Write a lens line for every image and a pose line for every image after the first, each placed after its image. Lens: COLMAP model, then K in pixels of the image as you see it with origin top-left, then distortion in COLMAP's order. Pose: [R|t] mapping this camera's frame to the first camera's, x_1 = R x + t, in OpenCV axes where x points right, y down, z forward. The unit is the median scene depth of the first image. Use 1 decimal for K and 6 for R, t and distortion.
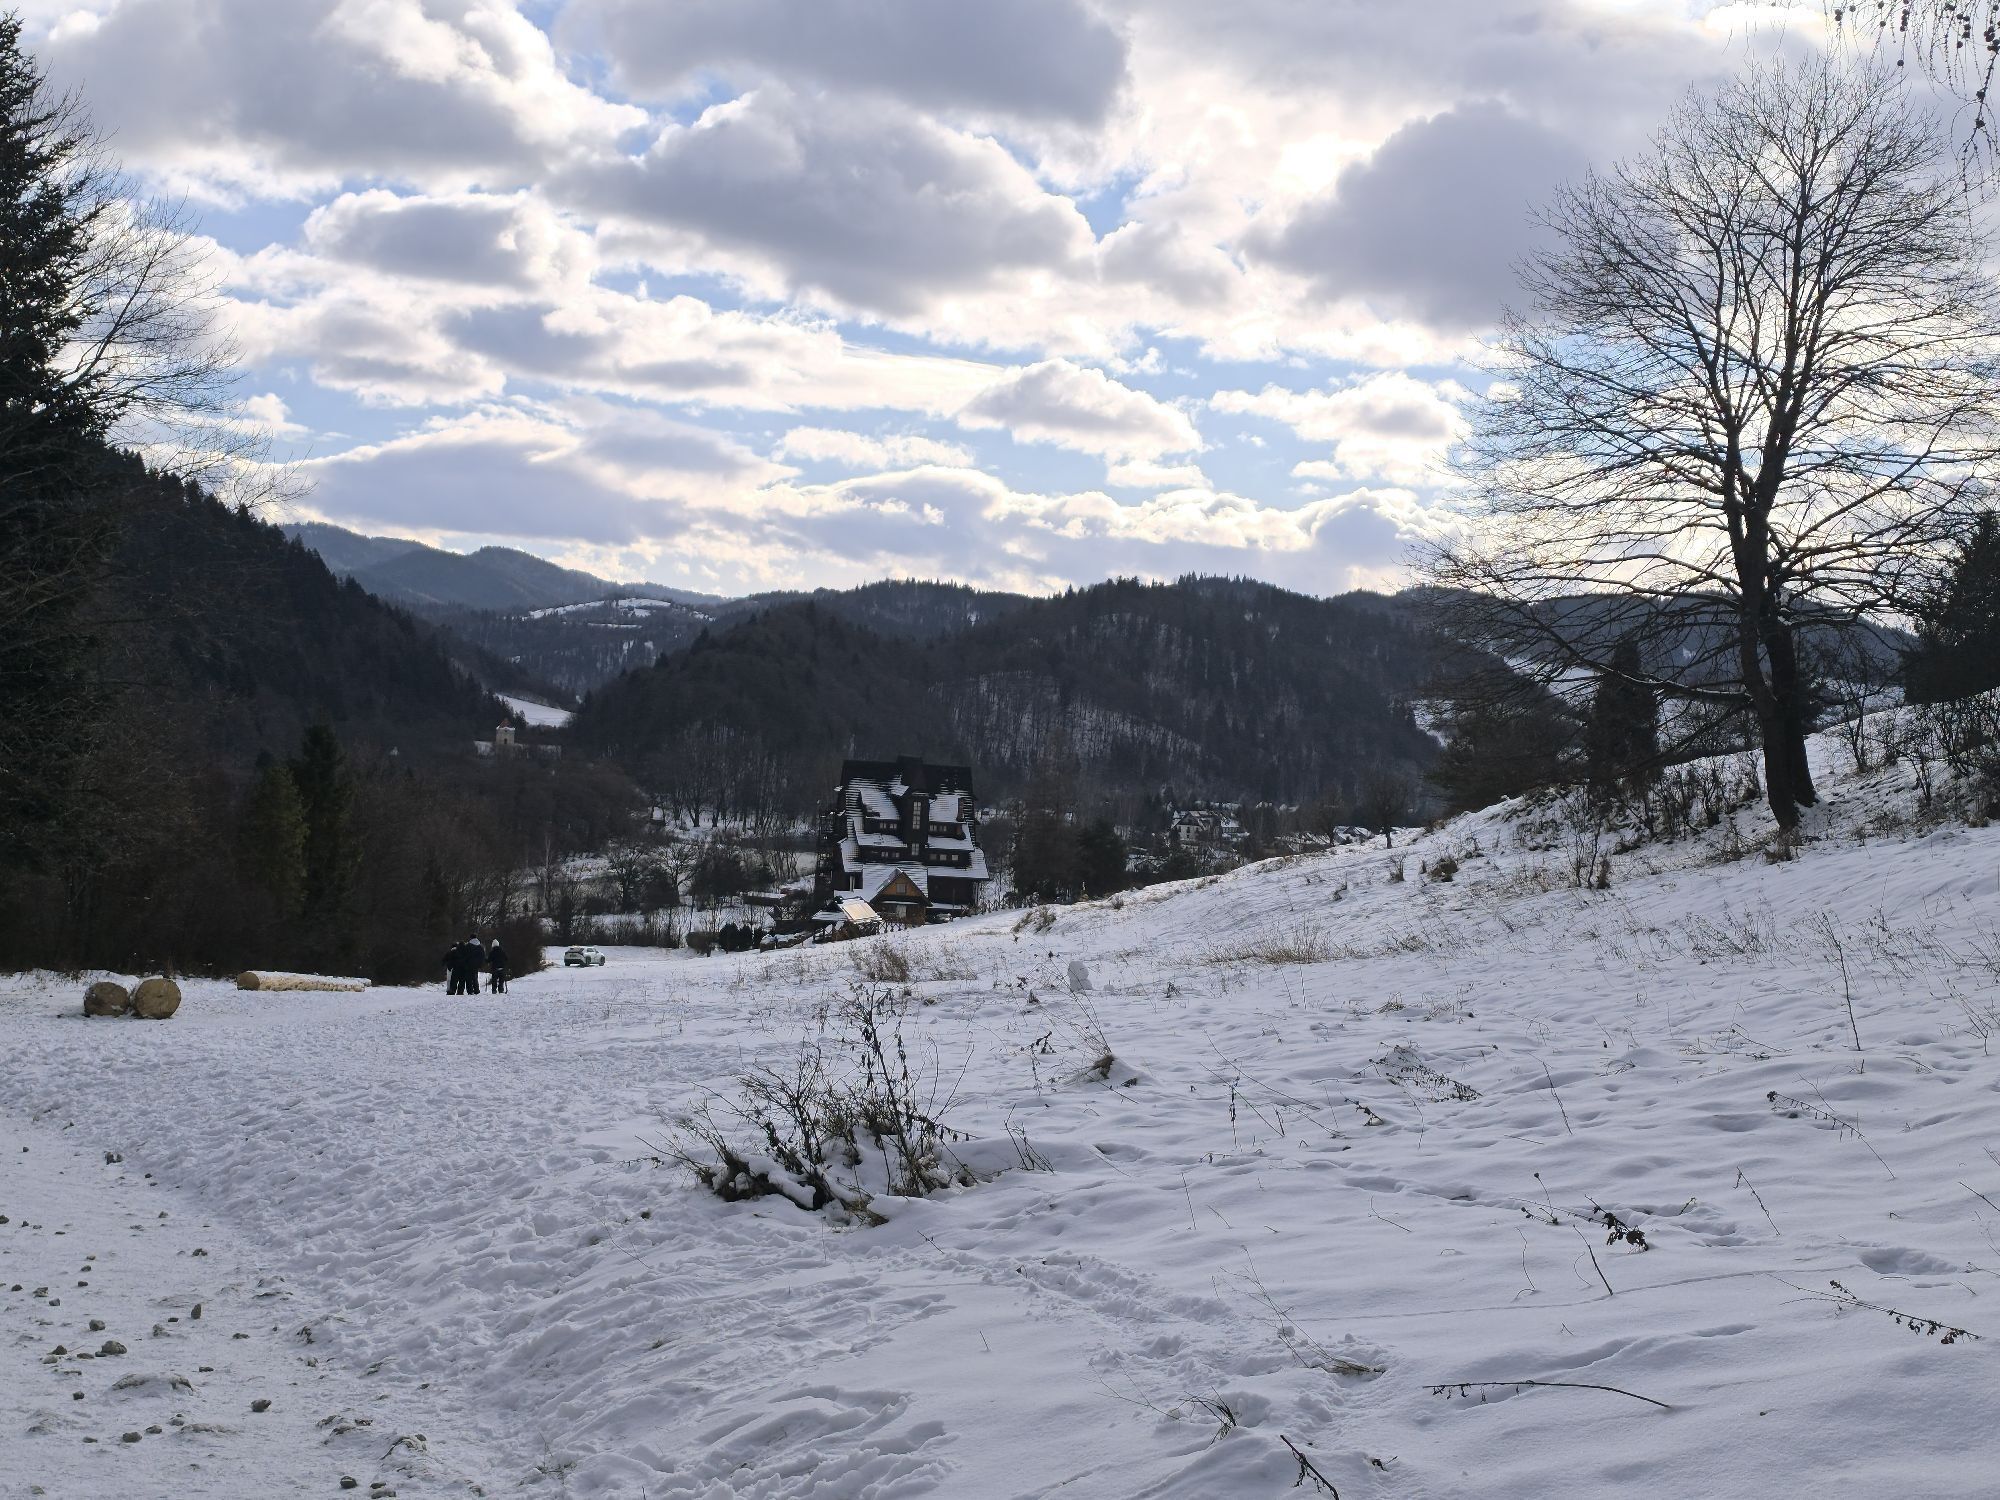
lens RADIAL K [[2831.2, 0, 1000.0], [0, 2831.2, 750.0], [0, 0, 1]] dist [0.196709, -0.497828]
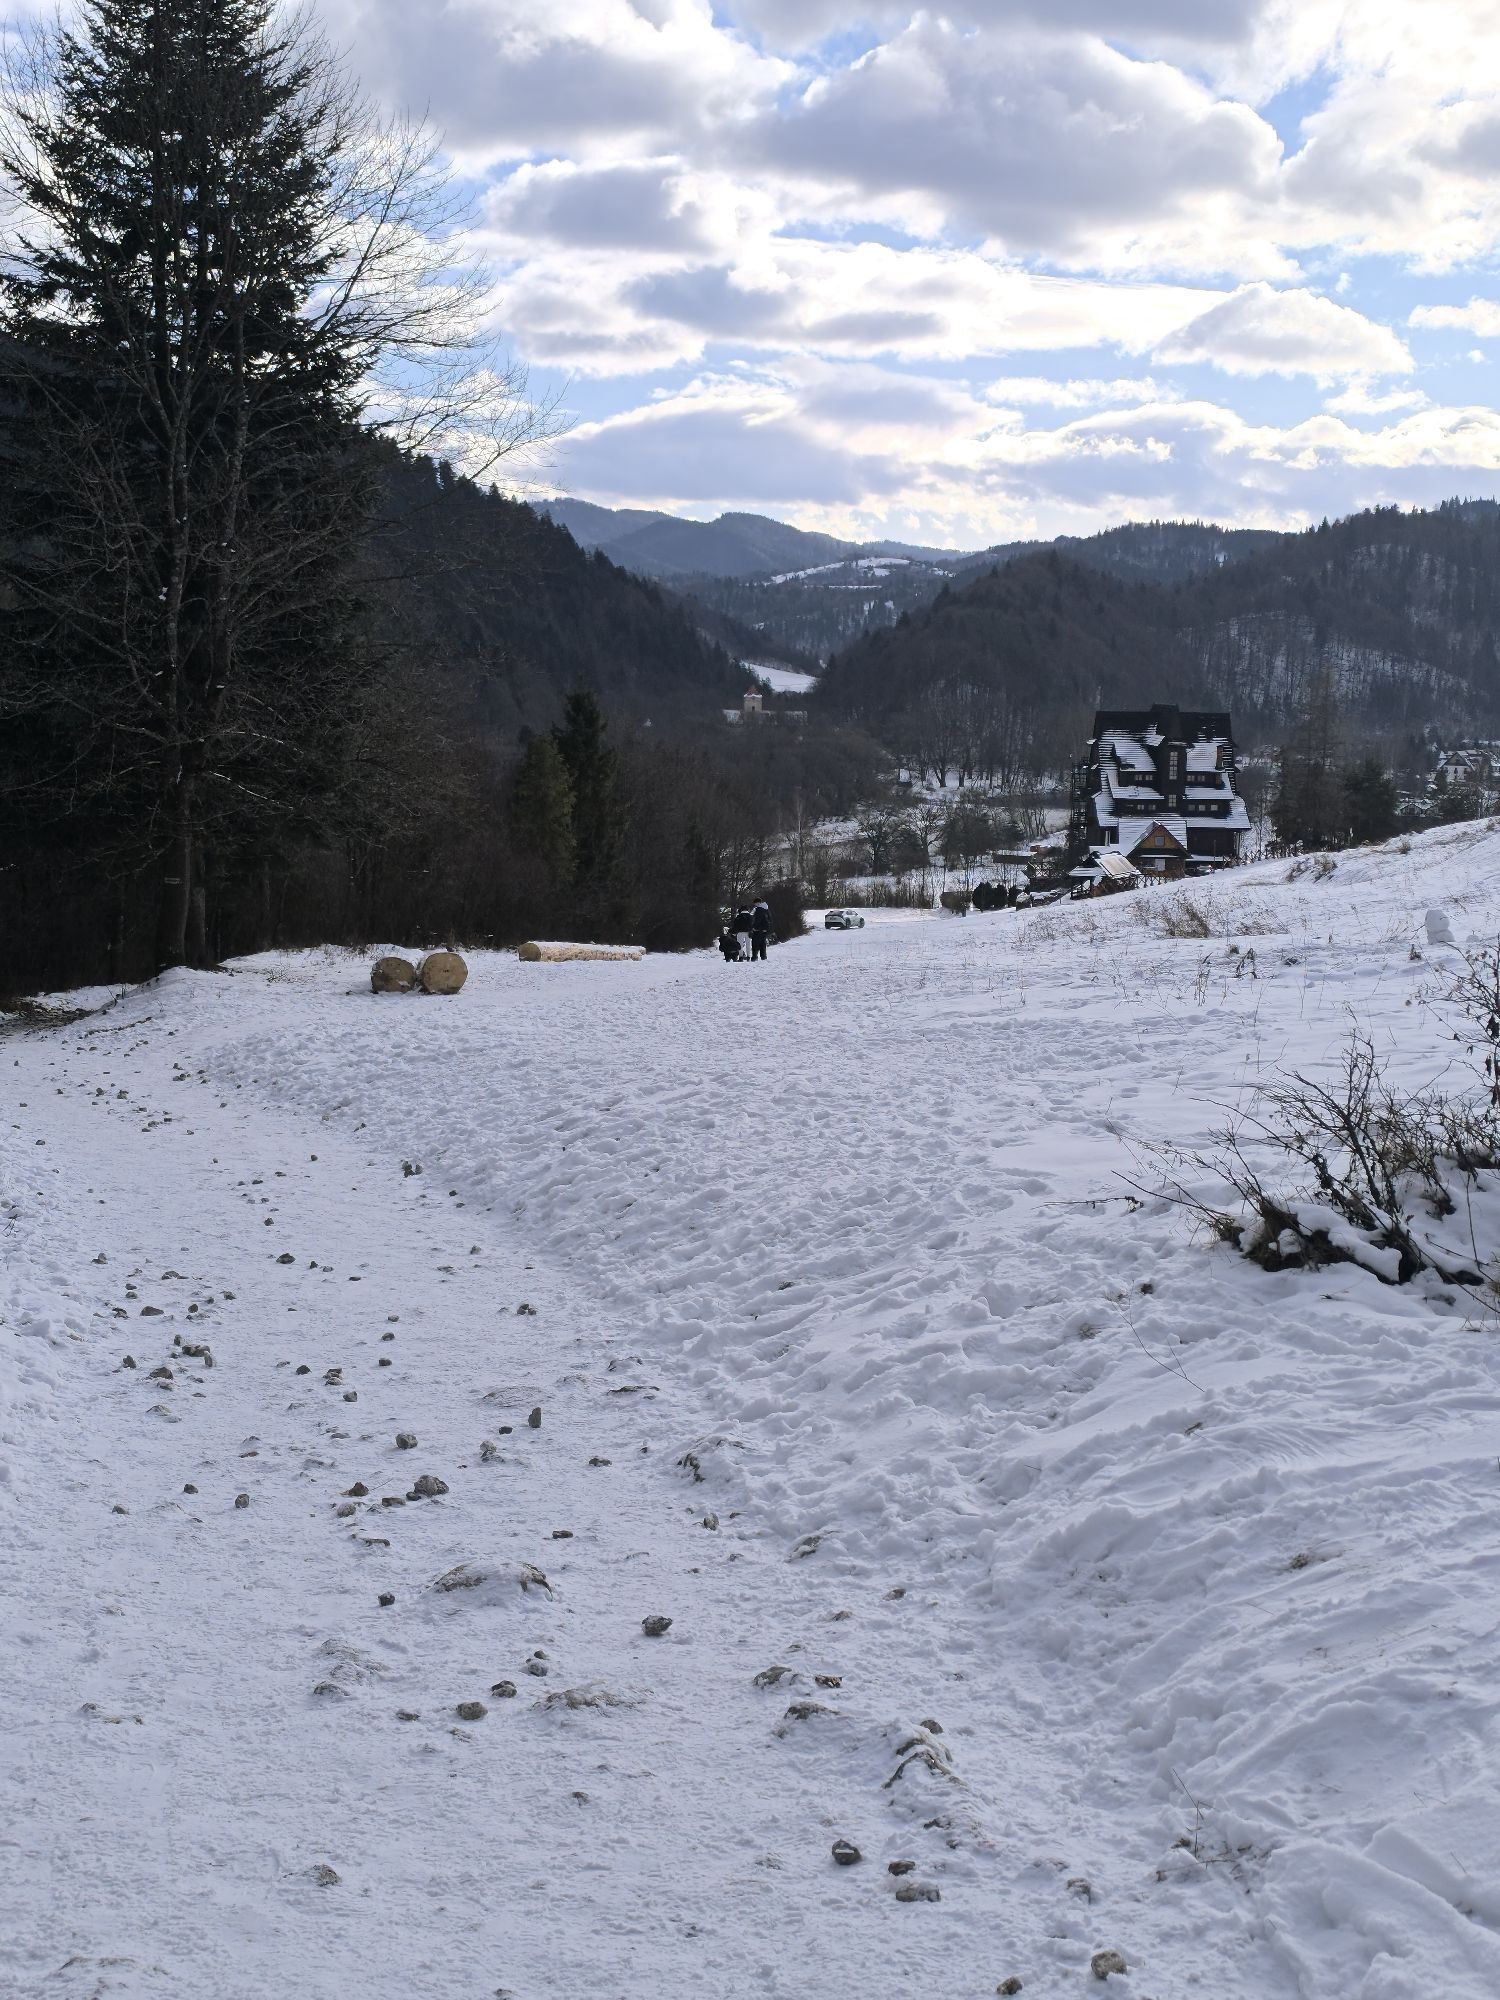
lens RADIAL K [[2831.2, 0, 750.0], [0, 2831.2, 1000.0], [0, 0, 1]] dist [0.196709, -0.497828]
pose [[0.984347, -0.022158, -0.174841, -0.064892], [0.039953, 0.994293, 0.098922, 0.013994], [0.171652, -0.104359, 0.979615, 0.209310]]
